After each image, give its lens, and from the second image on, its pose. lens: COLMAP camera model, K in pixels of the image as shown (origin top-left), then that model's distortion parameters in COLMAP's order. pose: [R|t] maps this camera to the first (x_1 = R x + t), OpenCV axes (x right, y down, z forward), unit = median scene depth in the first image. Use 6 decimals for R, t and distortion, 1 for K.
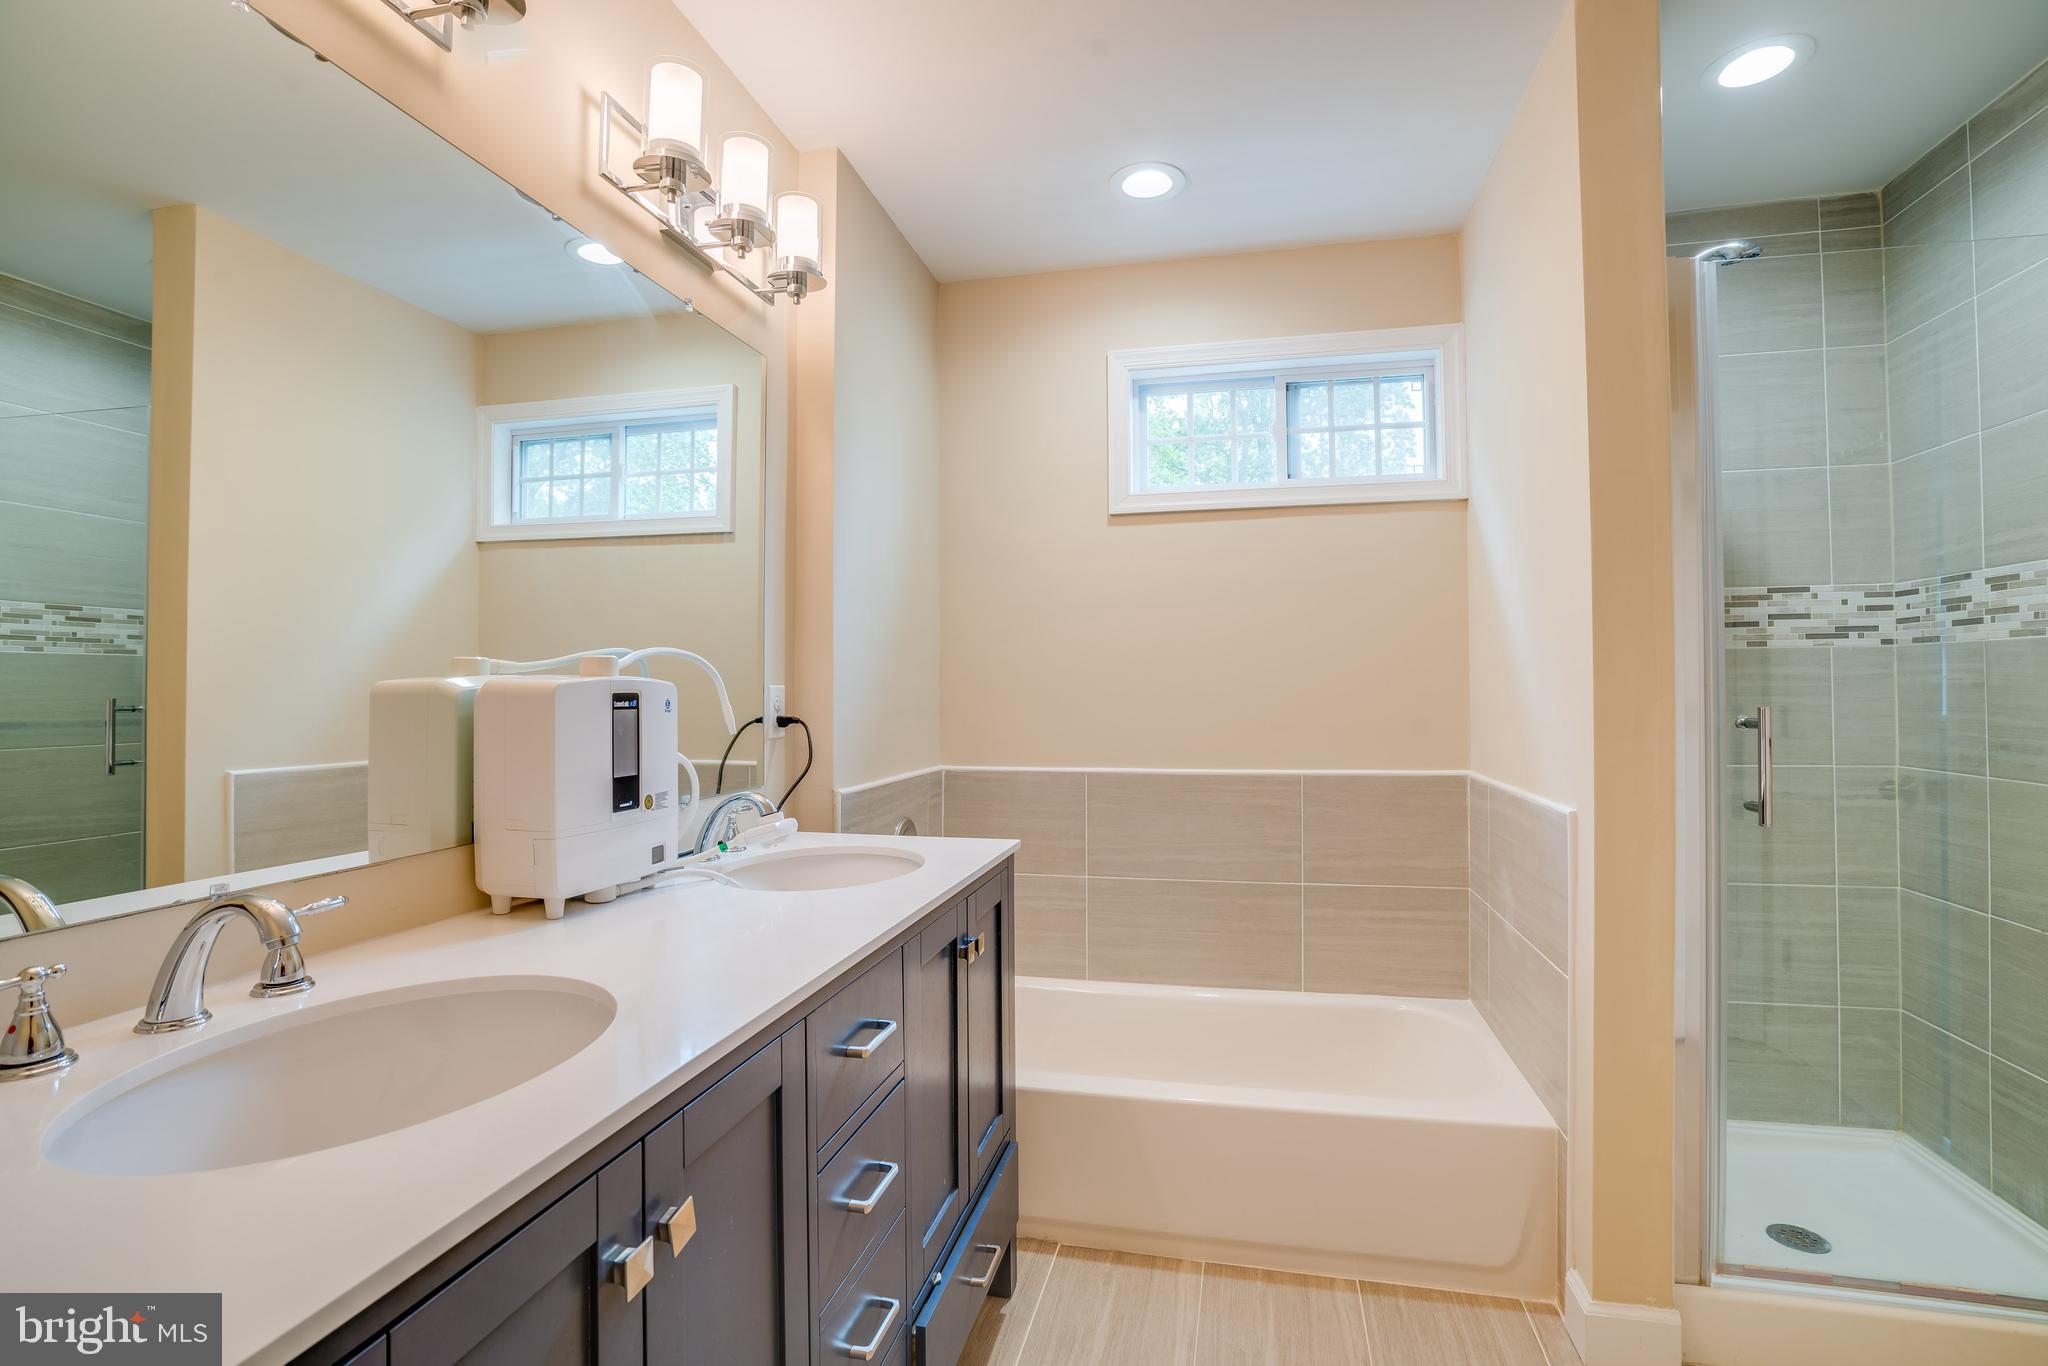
lens RADIAL K [[1024.5, 0, 1013.2], [0, 1024.5, 668.7], [0, 0, 1]] dist [-0.041123, 0.010977]
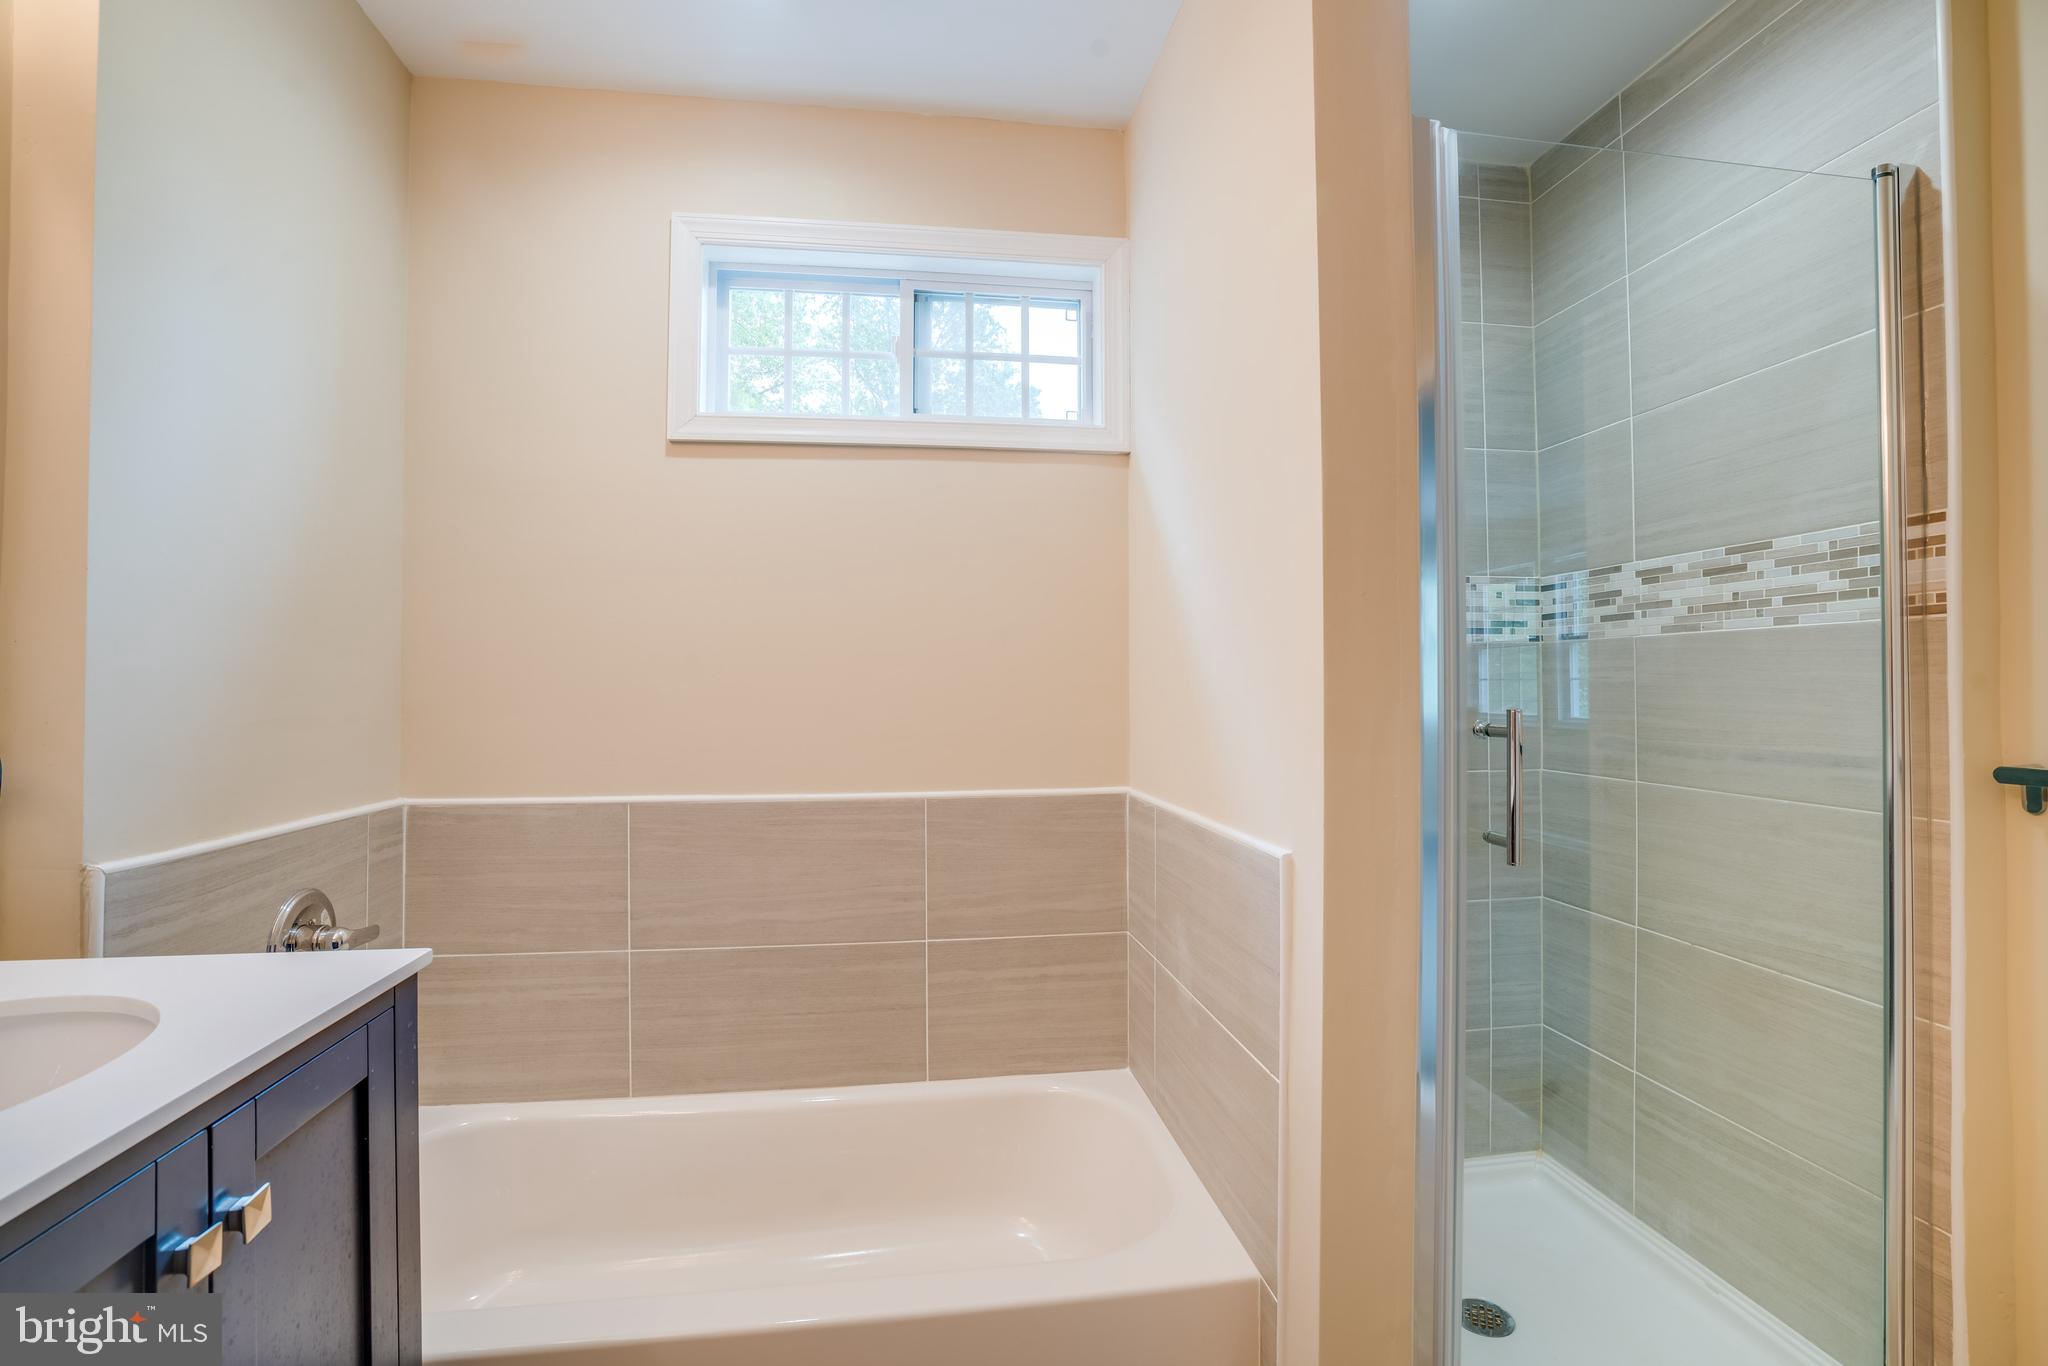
lens RADIAL K [[1024.5, 0, 1038.0], [0, 1024.5, 678.8], [0, 0, 1]] dist [-0.041123, 0.010977]
pose [[0.931061, 0.006412, 0.364808, 0.084166], [-0.009975, 0.999919, 0.007883, 0.008298], [-0.364728, -0.010979, 0.931049, 0.269525]]
